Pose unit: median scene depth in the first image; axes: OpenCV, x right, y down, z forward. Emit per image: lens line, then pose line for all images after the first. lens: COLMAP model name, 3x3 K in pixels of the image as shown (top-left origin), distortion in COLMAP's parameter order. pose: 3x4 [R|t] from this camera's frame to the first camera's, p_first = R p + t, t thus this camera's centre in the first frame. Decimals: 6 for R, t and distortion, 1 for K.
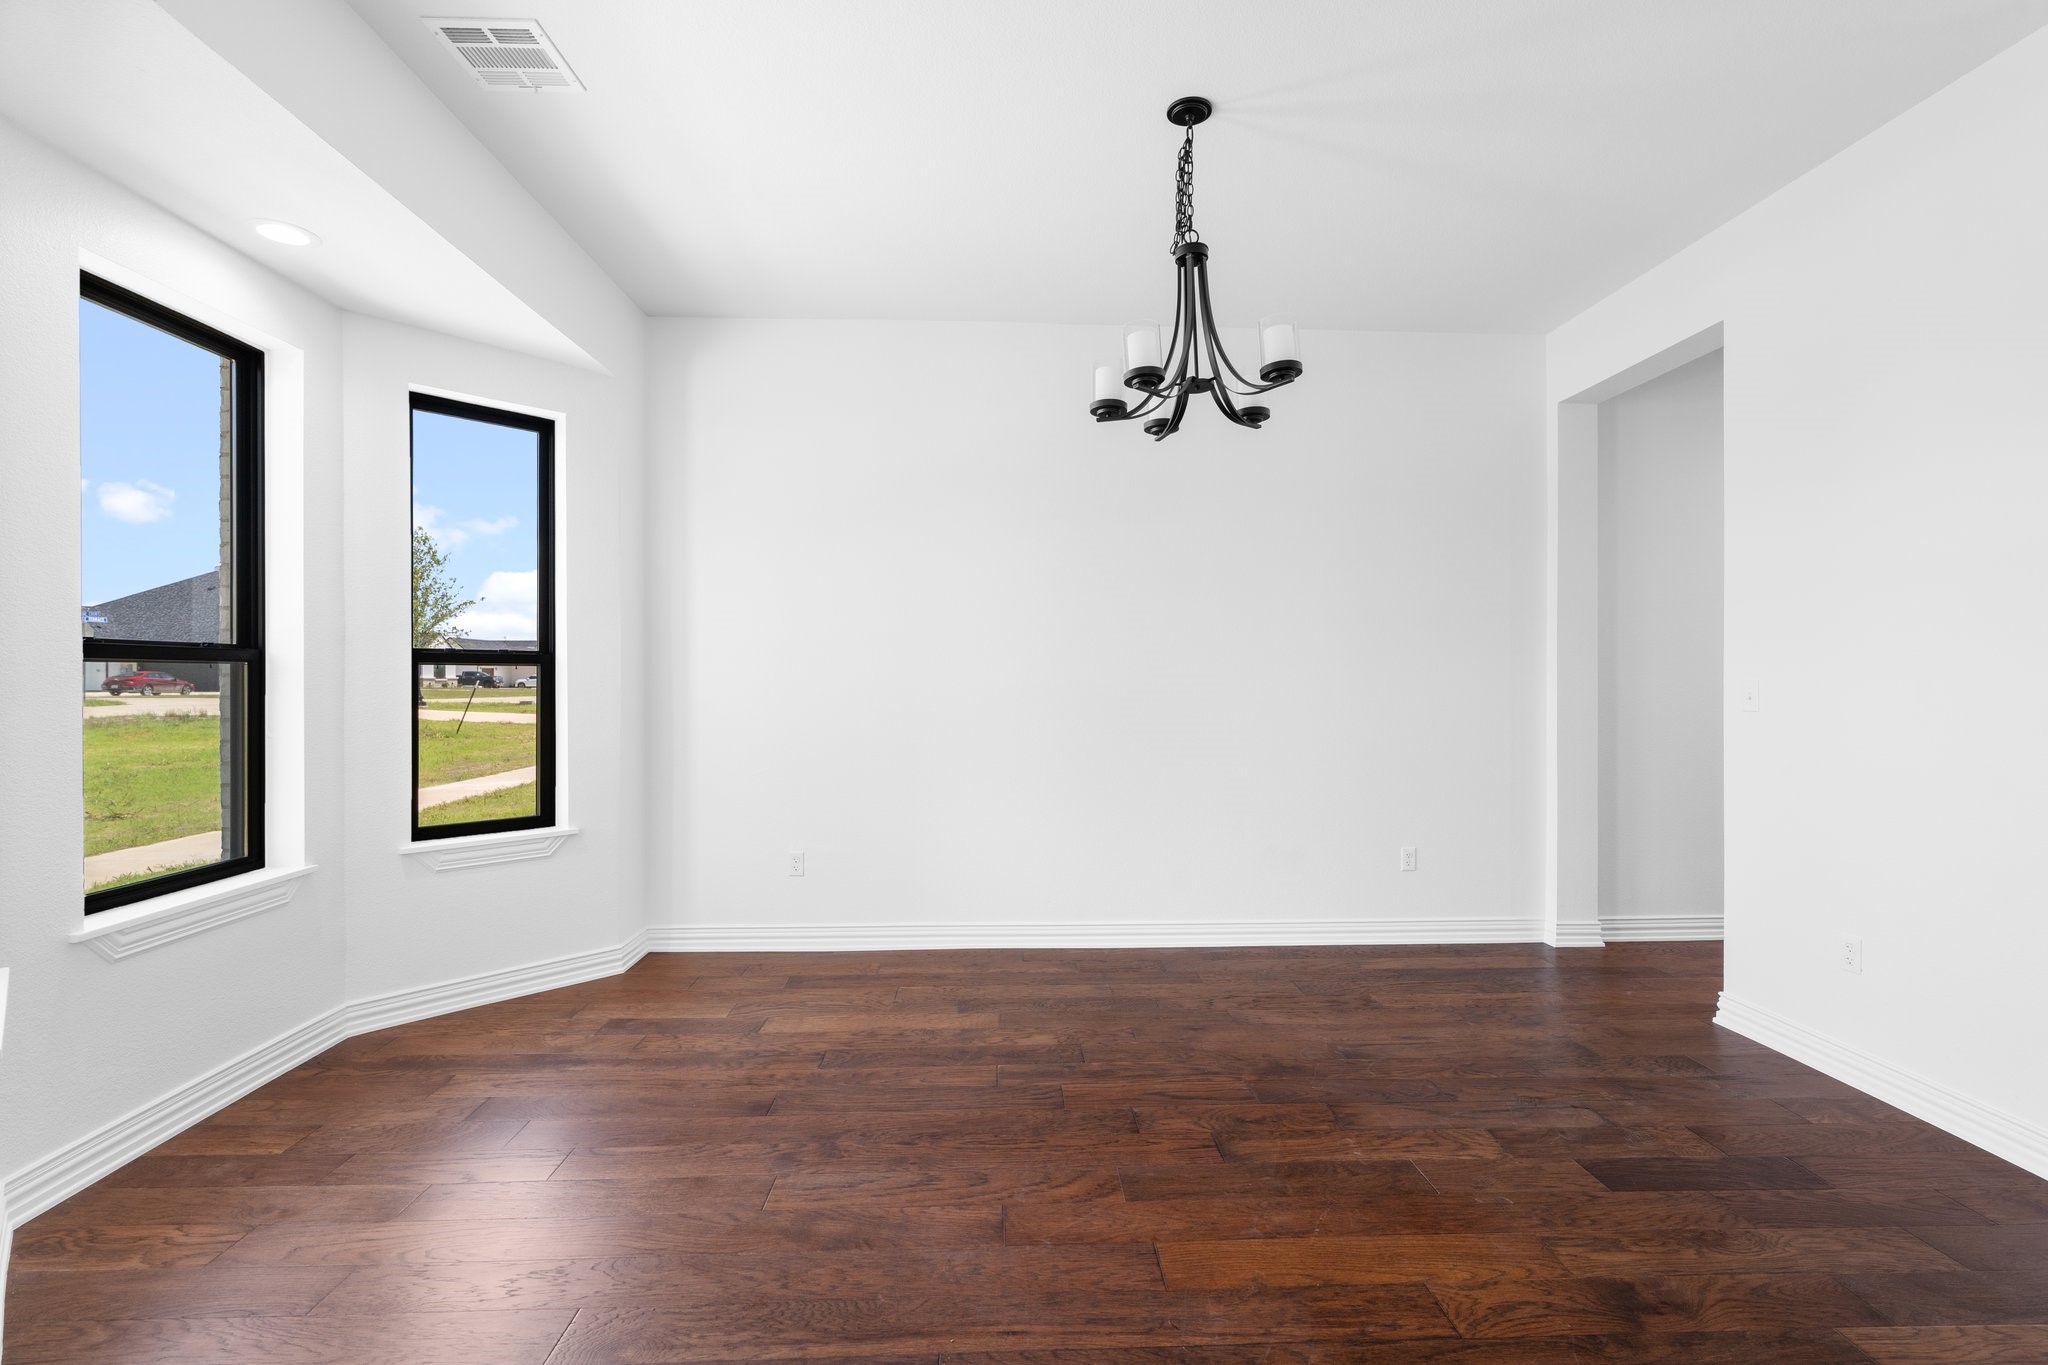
lens RADIAL K [[914.3, 0, 1029.9], [0, 914.3, 679.5], [0, 0, 1]] dist [-0.011088, 0.002437]
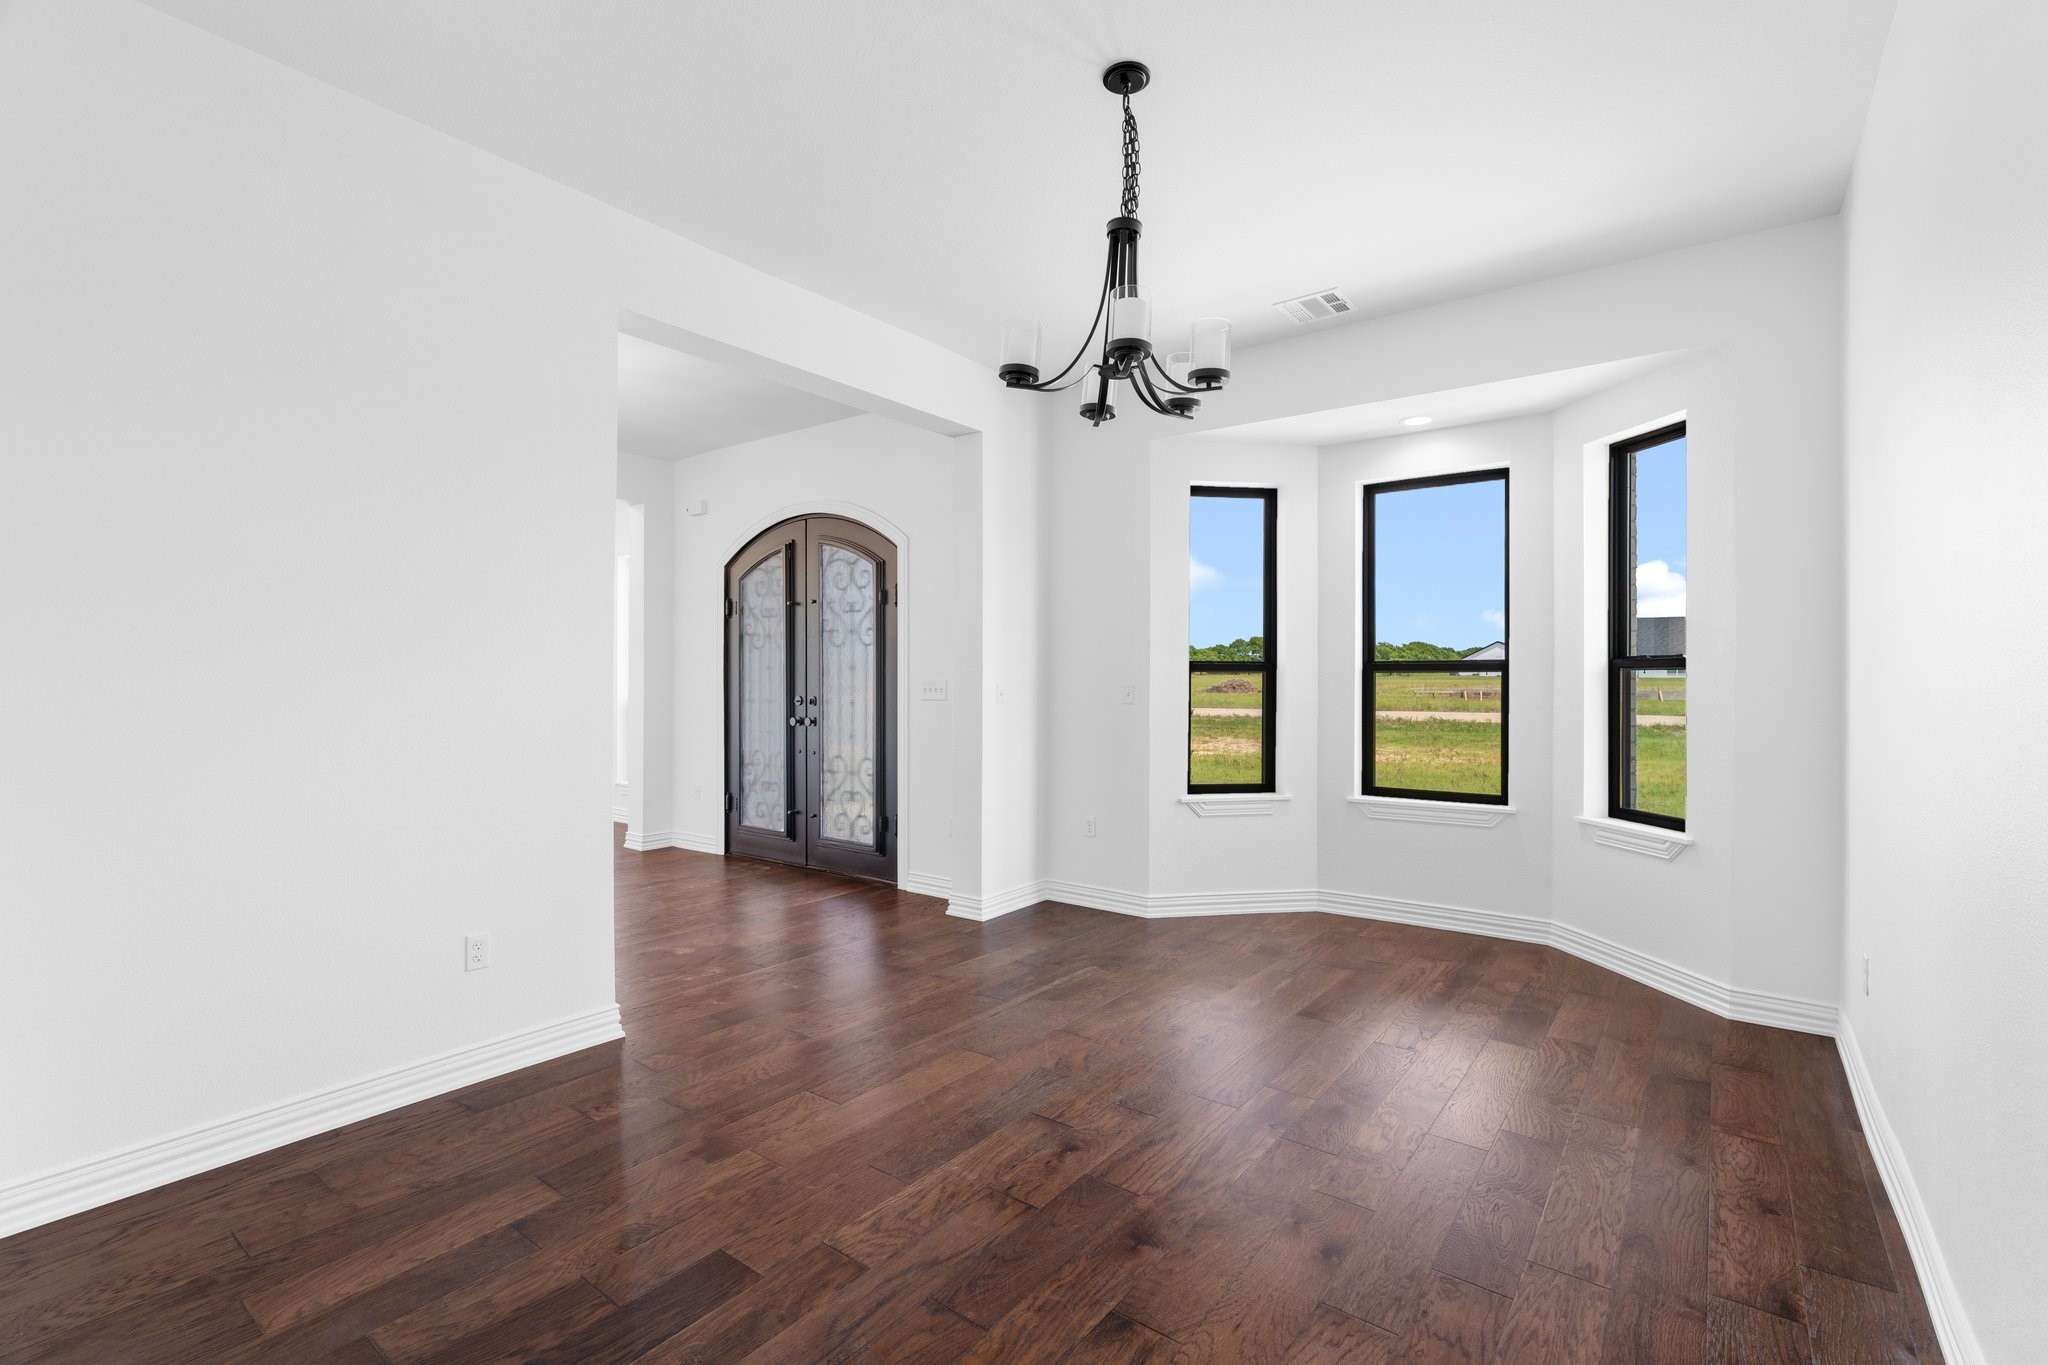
lens RADIAL K [[914.3, 0, 1022.6], [0, 914.3, 680.1], [0, 0, 1]] dist [-0.011088, 0.002437]
pose [[-0.636313, -0.000302, -0.771431, 1.041556], [-0.004874, 0.999982, 0.003629, -0.004245], [0.771416, 0.006069, -0.636302, 1.636022]]
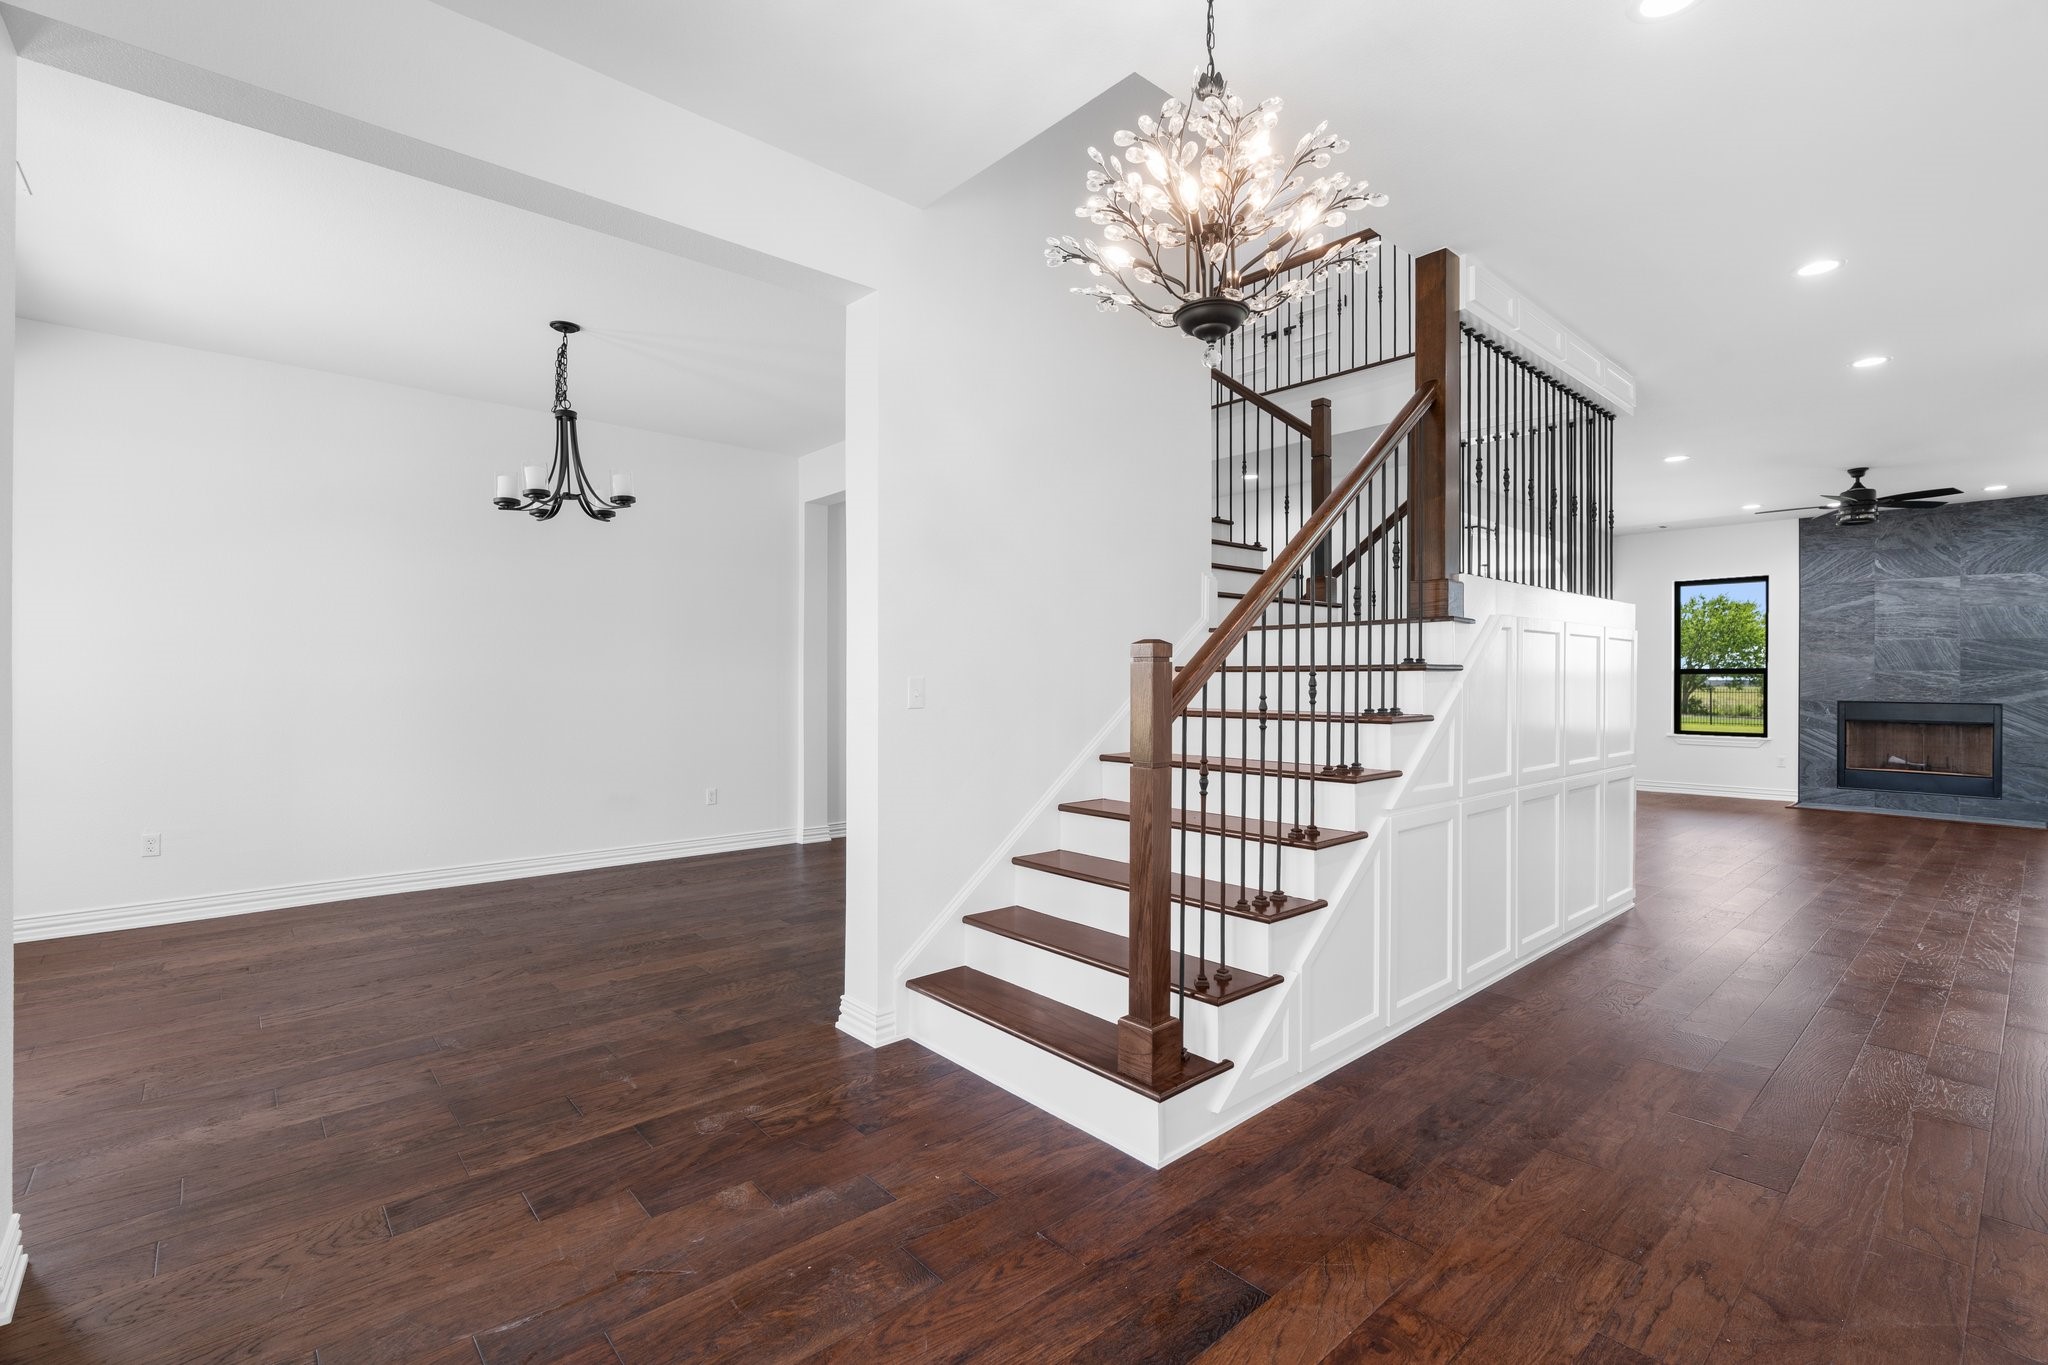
lens RADIAL K [[914.3, 0, 1026.4], [0, 914.3, 677.0], [0, 0, 1]] dist [-0.011088, 0.002437]
pose [[0.771214, 0.001958, 0.636573, -0.241328], [-0.001129, 0.999998, -0.001708, 0.005374], [-0.636575, 0.000598, 0.771215, -0.843085]]
